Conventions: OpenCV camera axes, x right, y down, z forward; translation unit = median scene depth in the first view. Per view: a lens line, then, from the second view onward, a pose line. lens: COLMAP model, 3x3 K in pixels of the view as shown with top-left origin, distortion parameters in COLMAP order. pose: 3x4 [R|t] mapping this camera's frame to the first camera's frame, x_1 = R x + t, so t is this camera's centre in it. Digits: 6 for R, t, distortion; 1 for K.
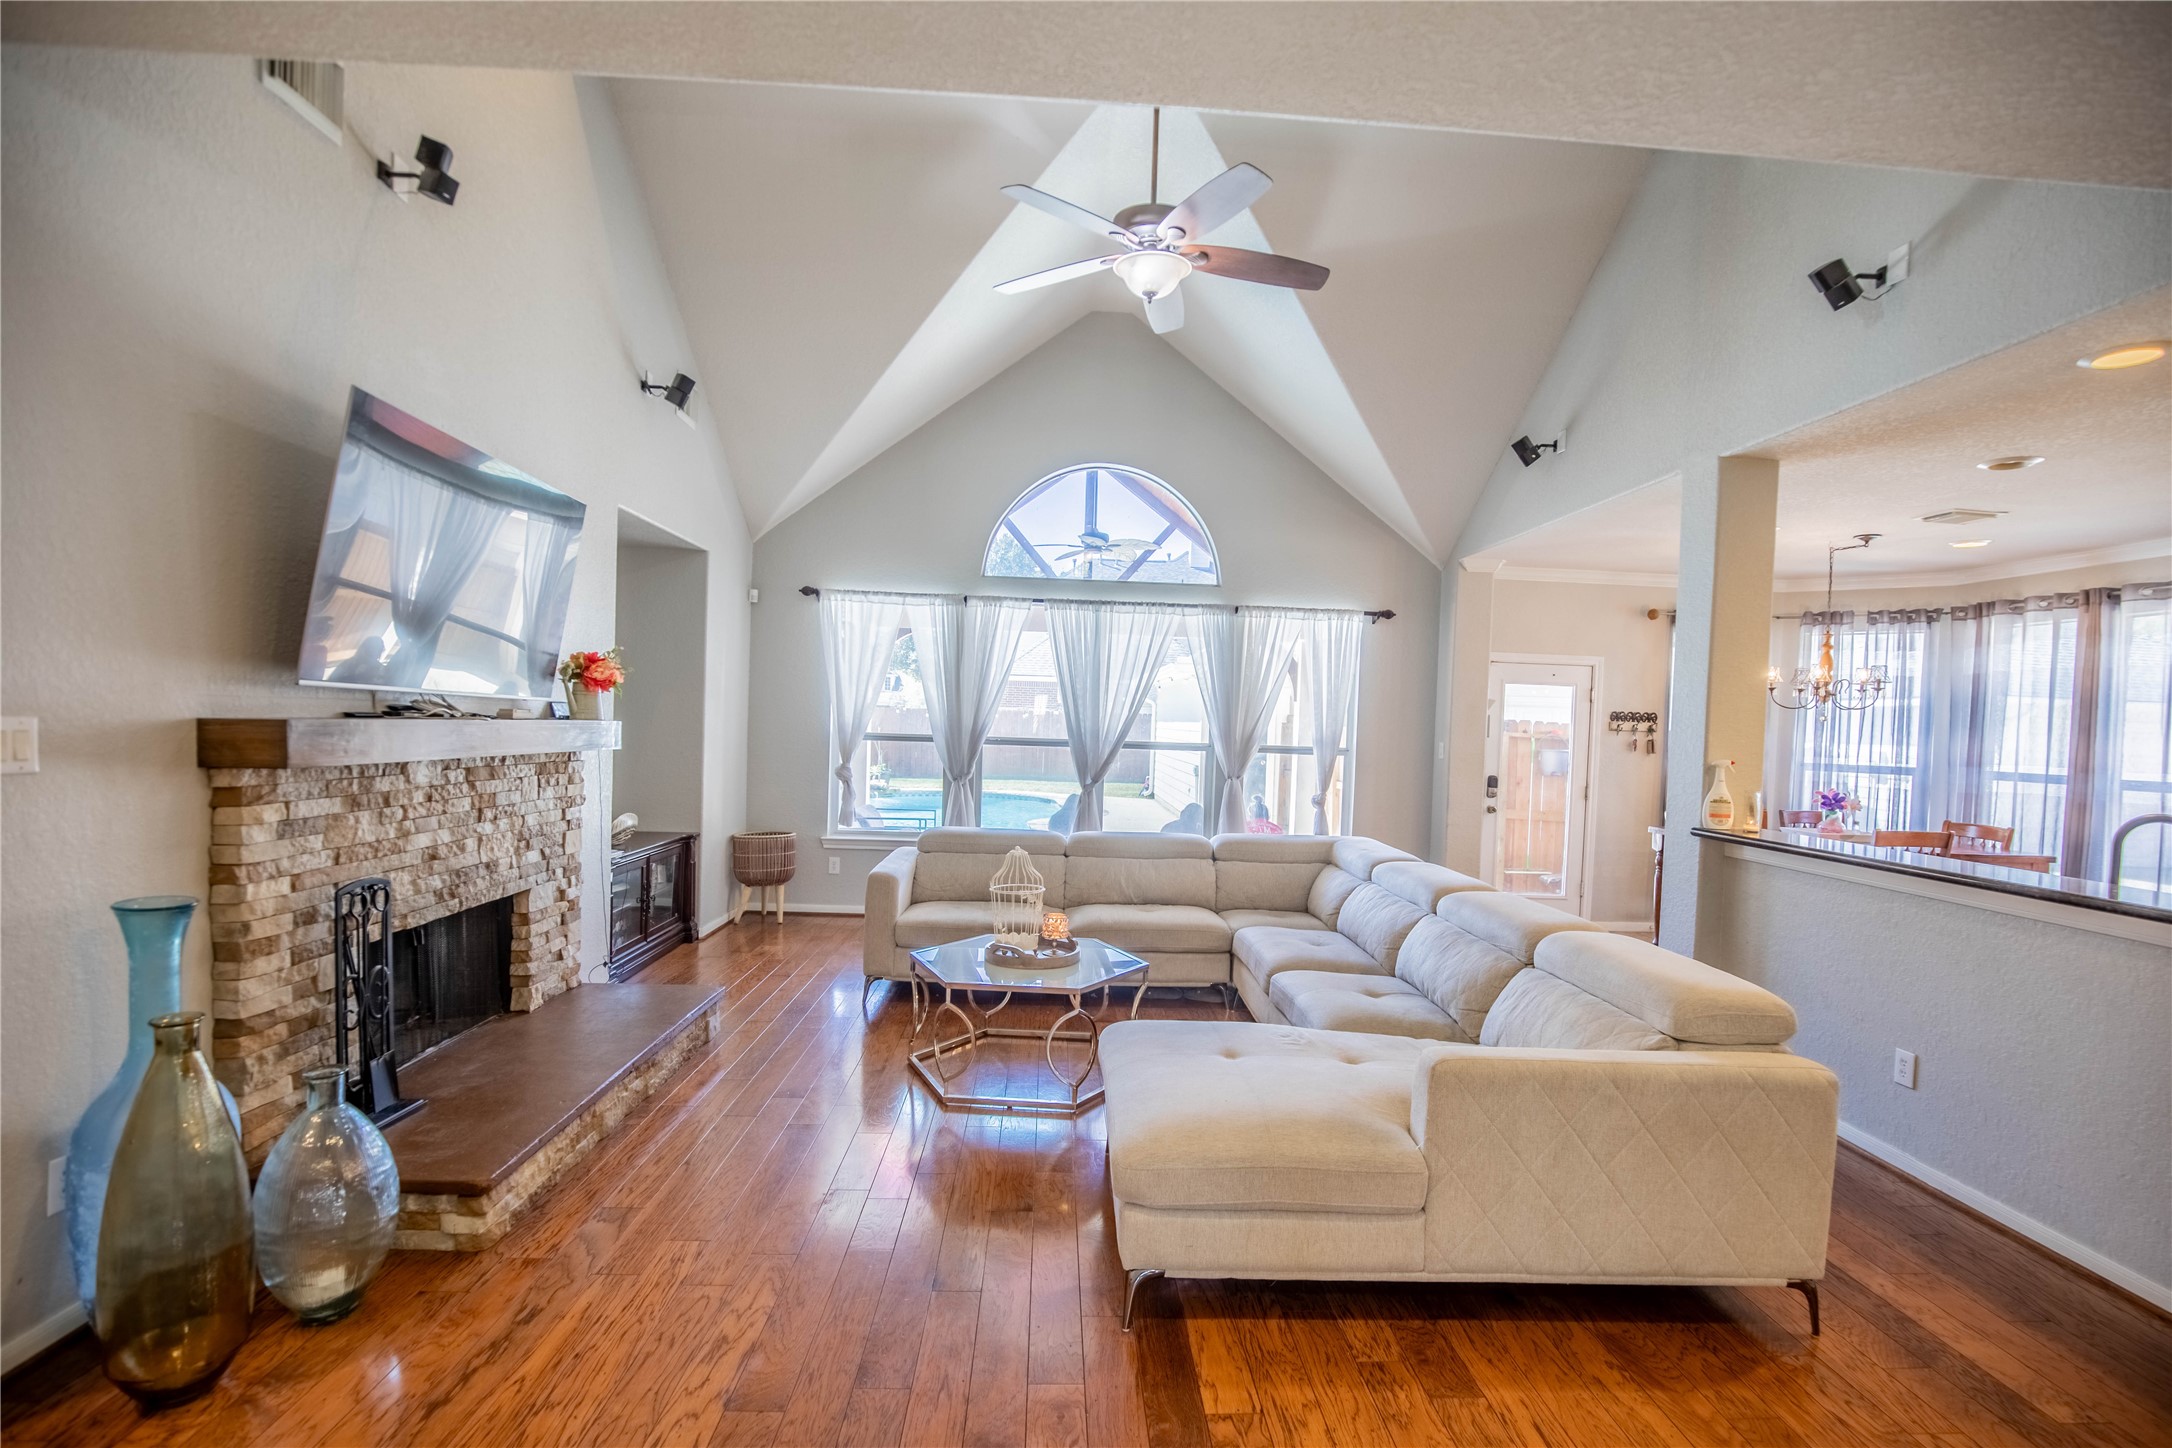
lens RADIAL K [[1004.8, 0, 1103.2], [0, 1004.8, 757.8], [0, 0, 1]] dist [-0.022747, -0.000312]
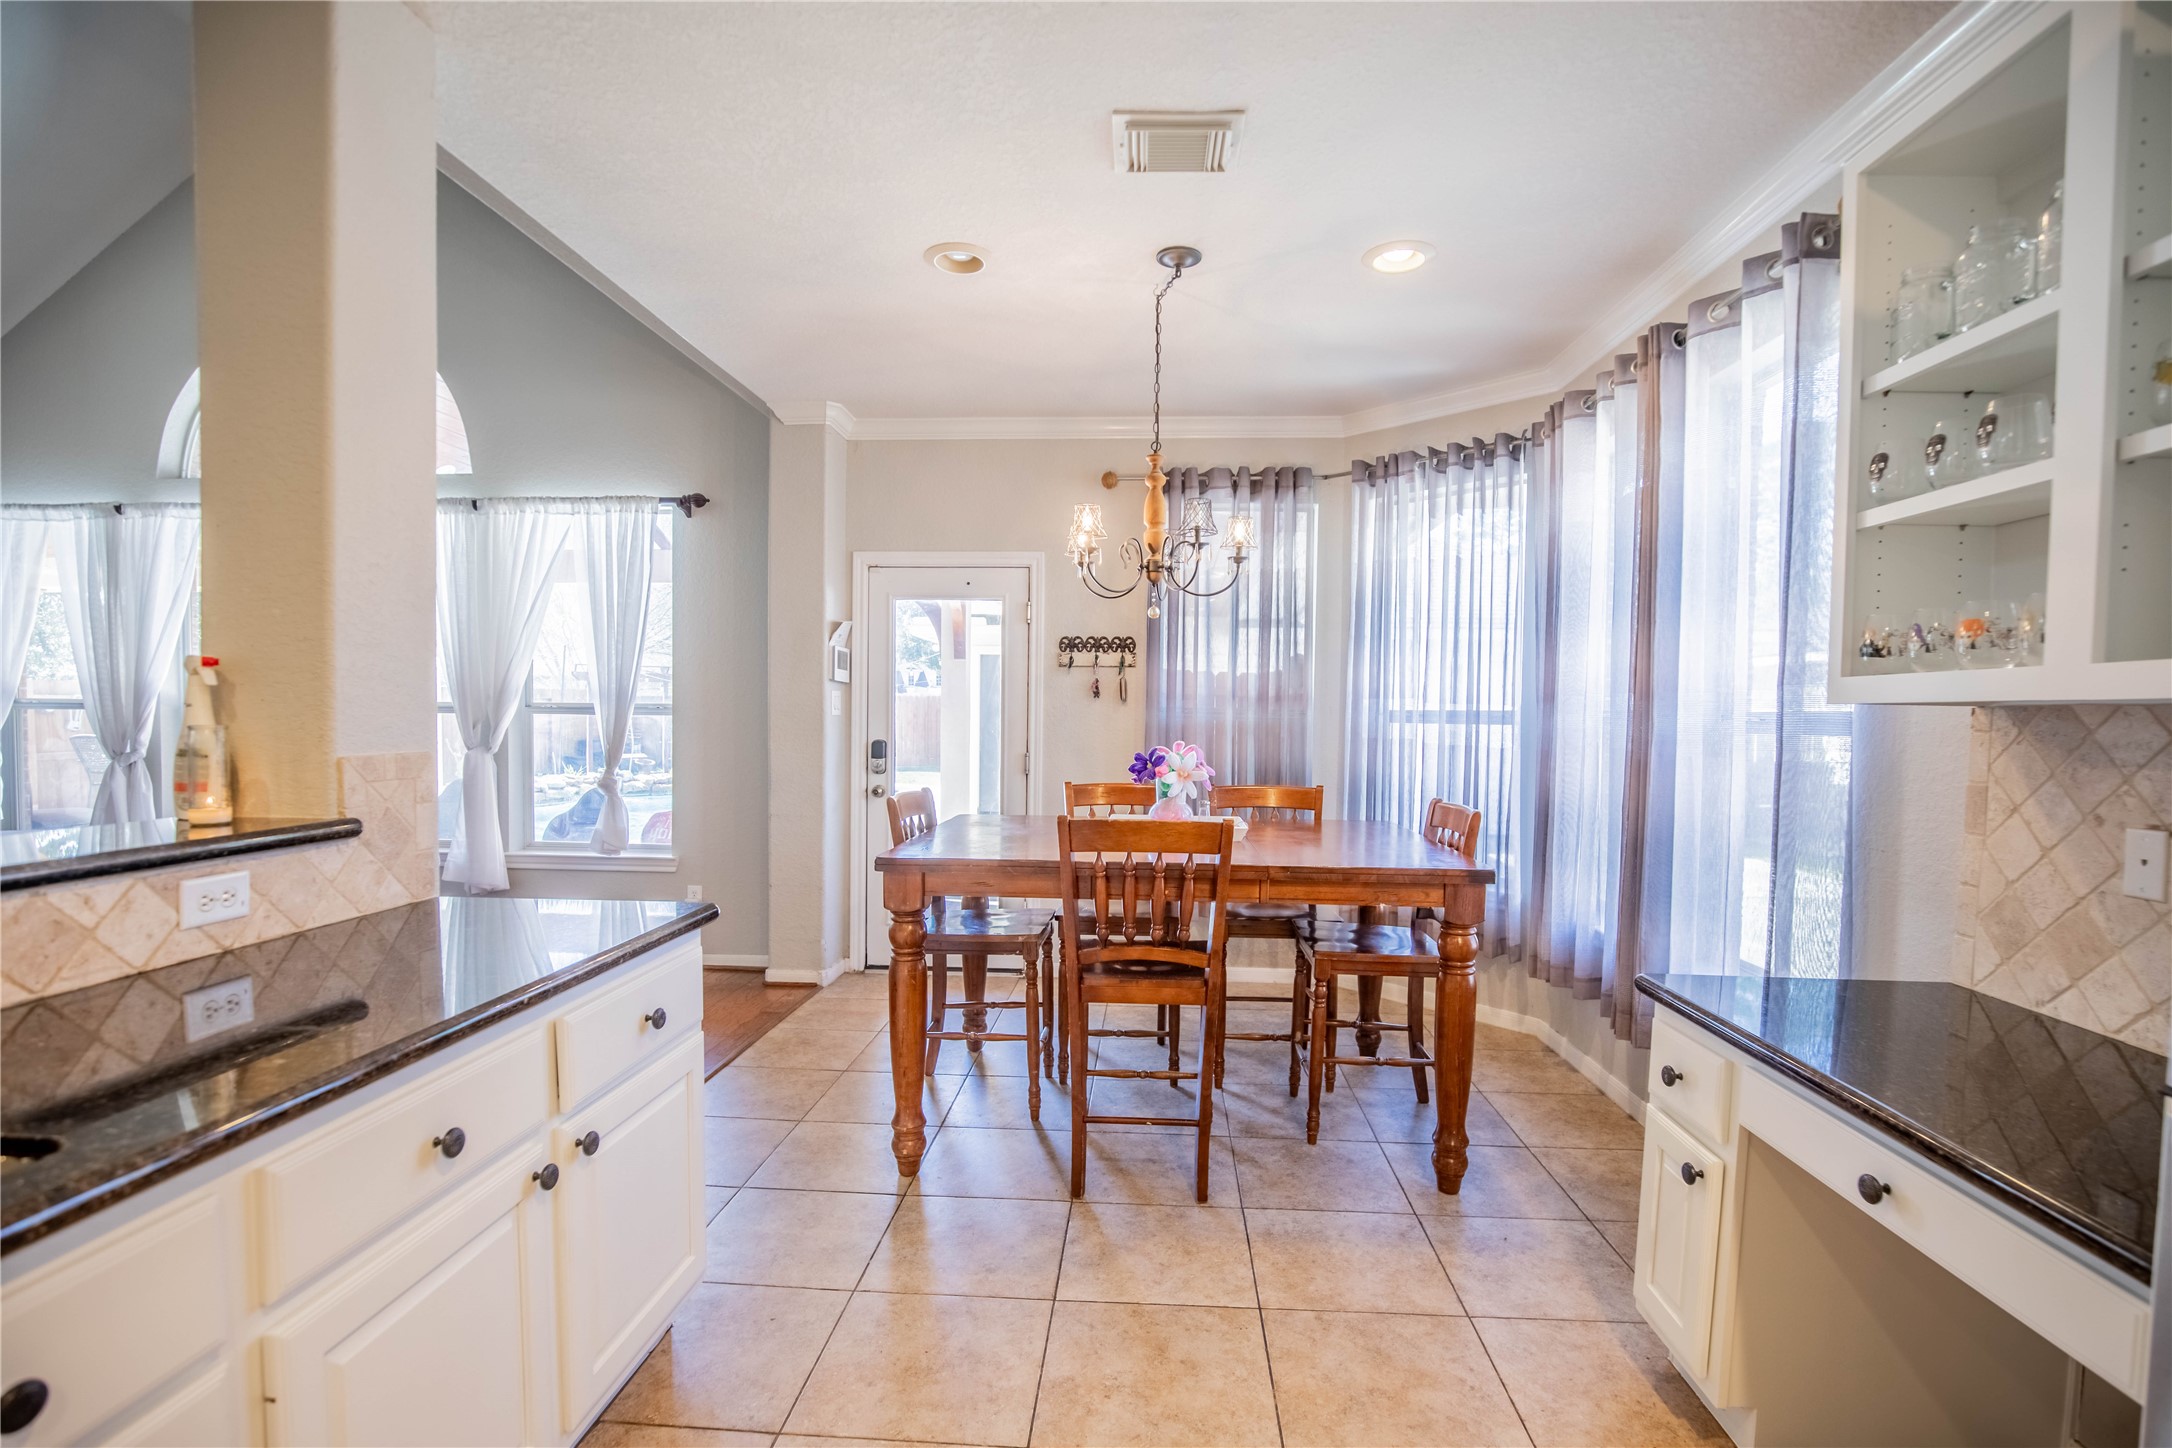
lens RADIAL K [[1002.8, 0, 1099.4], [0, 1002.8, 749.8], [0, 0, 1]] dist [-0.035478, 0.008343]
pose [[0.993900, -0.018824, -0.108667, 0.631306], [0.019023, 0.999819, 0.000792, 0.027207], [0.108632, -0.002854, 0.994078, 0.381910]]
